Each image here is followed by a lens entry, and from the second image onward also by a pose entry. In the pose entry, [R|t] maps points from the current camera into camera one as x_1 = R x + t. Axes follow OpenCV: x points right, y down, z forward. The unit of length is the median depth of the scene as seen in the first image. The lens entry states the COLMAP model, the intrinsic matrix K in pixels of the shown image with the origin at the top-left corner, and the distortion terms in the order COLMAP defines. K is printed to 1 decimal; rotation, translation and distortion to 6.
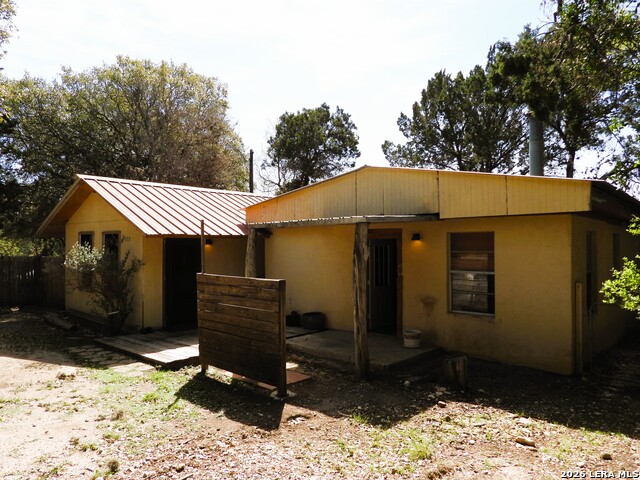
lens RADIAL K [[464.3, 0, 320.9], [0, 464.3, 242.5], [0, 0, 1]] dist [-0.003937, -0.003479]
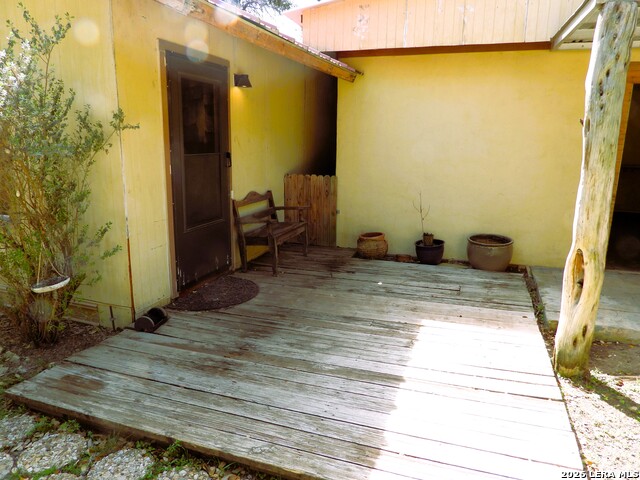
lens RADIAL K [[464.3, 0, 316.1], [0, 464.3, 236.1], [0, 0, 1]] dist [-0.003937, -0.003479]
pose [[0.924753, -0.064335, 0.375090, -0.528802], [-0.018742, 0.976712, 0.213734, 0.068449], [-0.380106, -0.204681, 0.902012, 0.877223]]
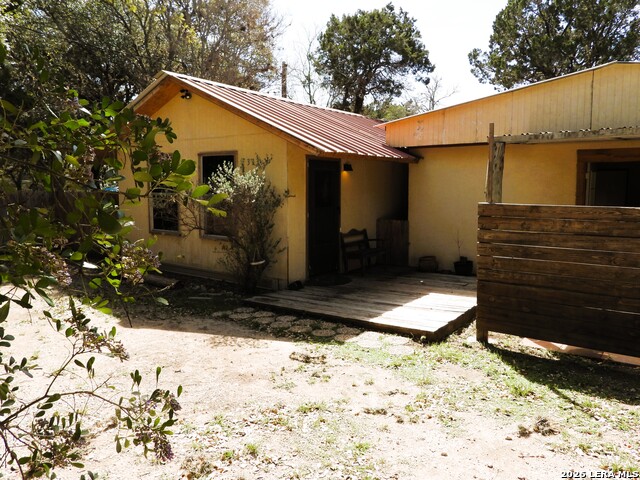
lens RADIAL K [[500.6, 0, 321.3], [0, 500.6, 239.4], [0, 0, 1]] dist [-0.015551, 0.008679]
pose [[0.993617, -0.012088, 0.112157, -0.578032], [-0.000493, 0.993767, 0.111476, 0.037168], [-0.112805, -0.110820, 0.987418, 0.290105]]
